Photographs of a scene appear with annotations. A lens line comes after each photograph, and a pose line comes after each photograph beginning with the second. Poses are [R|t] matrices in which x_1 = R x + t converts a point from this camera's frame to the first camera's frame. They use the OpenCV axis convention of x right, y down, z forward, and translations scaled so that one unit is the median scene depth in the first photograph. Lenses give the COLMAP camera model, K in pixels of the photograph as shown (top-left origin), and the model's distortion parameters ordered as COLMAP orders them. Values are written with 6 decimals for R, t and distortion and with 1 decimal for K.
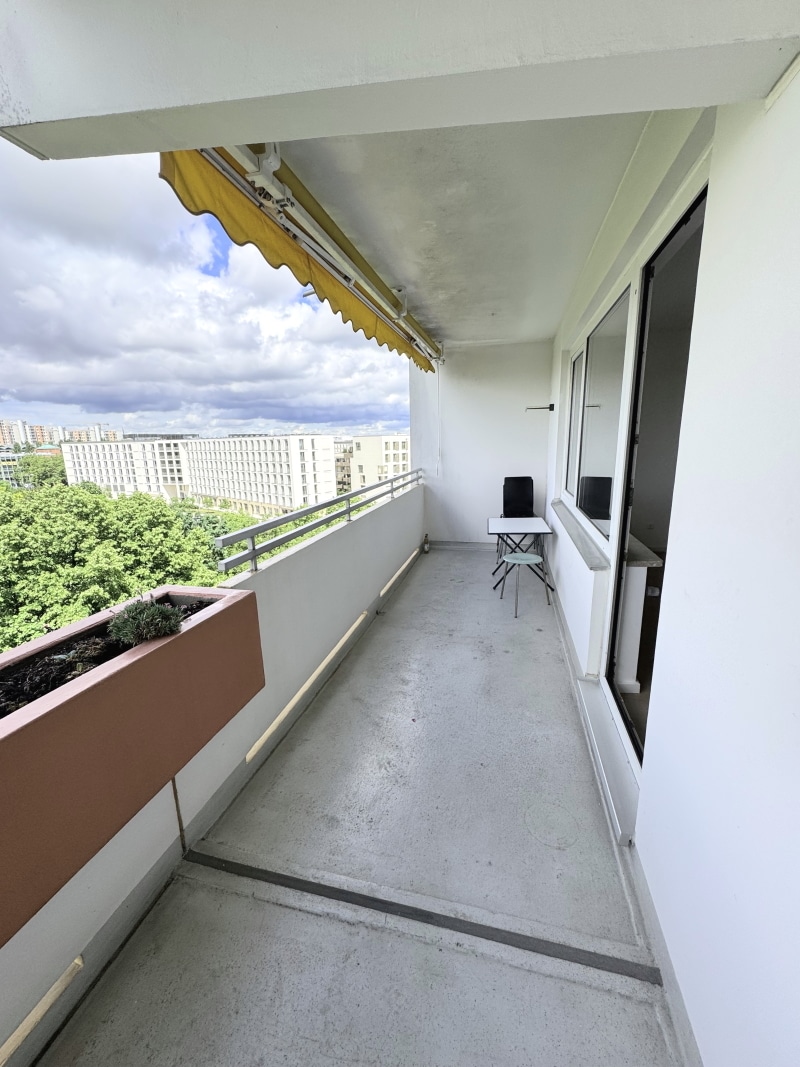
lens RADIAL K [[430.3, 0, 404.5], [0, 430.3, 536.2], [0, 0, 1]] dist [0.006925, -0.001003]
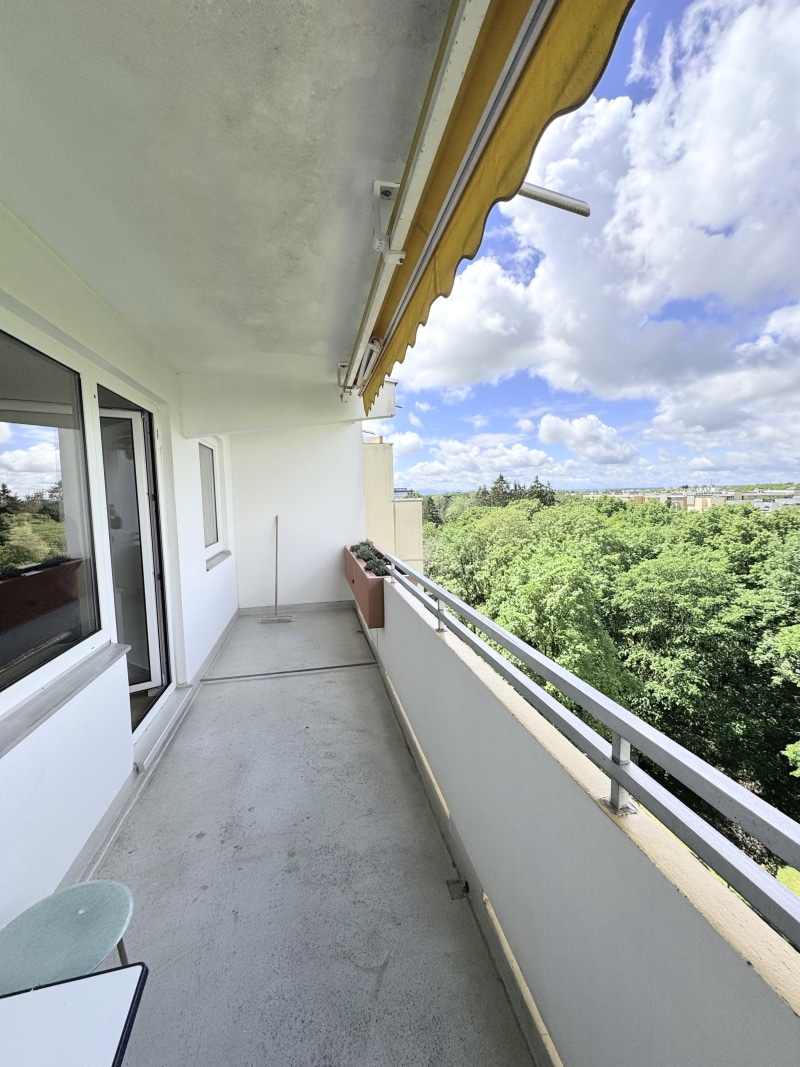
lens RADIAL K [[430.3, 0, 399.3], [0, 430.3, 530.4], [0, 0, 1]] dist [0.006925, -0.001003]
pose [[-0.903702, 0.079265, -0.420762, 0.204262], [-0.047791, 0.957900, 0.283098, -0.393390], [0.425487, 0.275945, -0.861867, 1.580353]]
